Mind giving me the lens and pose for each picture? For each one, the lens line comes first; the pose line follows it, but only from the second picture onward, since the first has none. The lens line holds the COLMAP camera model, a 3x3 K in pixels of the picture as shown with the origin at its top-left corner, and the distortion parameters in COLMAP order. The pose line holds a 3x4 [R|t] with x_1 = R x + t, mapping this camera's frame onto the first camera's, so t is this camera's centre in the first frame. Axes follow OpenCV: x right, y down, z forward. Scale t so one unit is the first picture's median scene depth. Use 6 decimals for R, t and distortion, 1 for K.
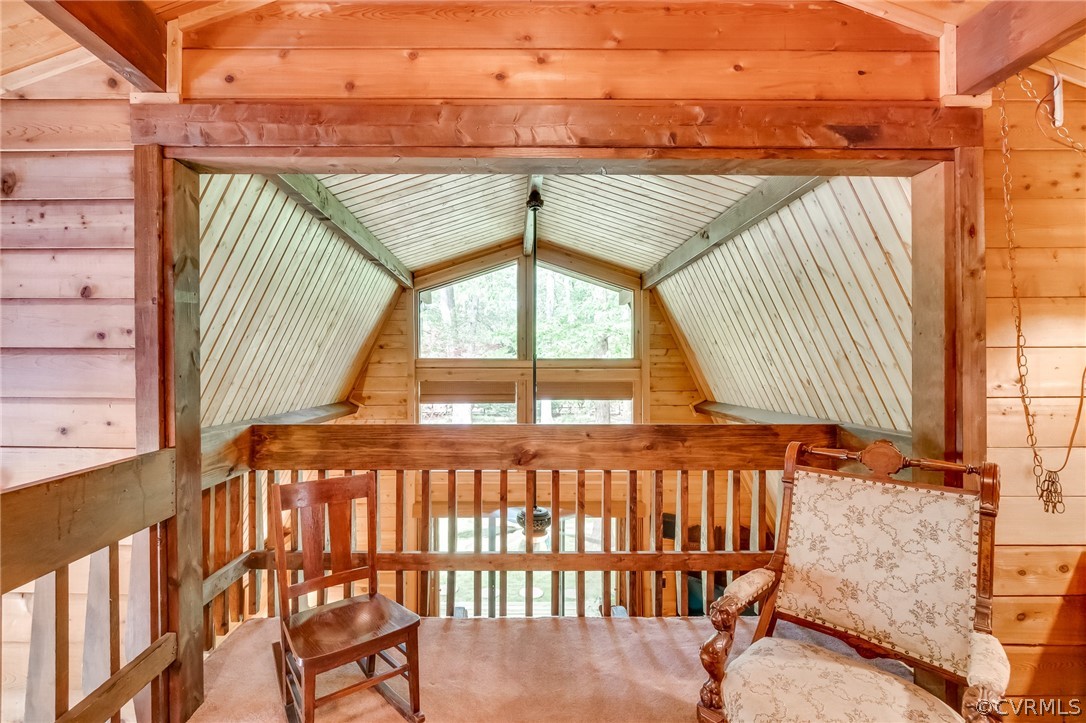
lens RADIAL K [[453.5, 0, 532.4], [0, 453.5, 369.1], [0, 0, 1]] dist [-0.004306, 0.001293]
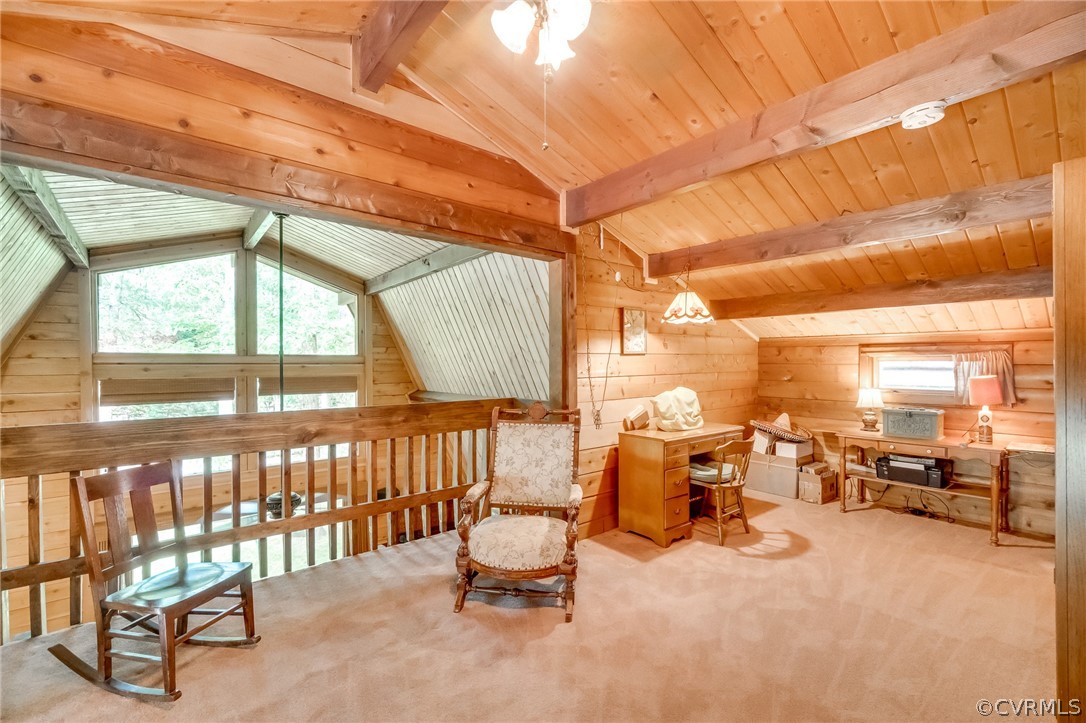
lens RADIAL K [[453.5, 0, 543.7], [0, 453.5, 365.6], [0, 0, 1]] dist [-0.004306, 0.001293]
pose [[0.768830, -0.003283, 0.639445, -0.405291], [0.002161, 0.999994, 0.002536, 0.000692], [-0.639450, -0.000568, 0.768832, -0.459322]]
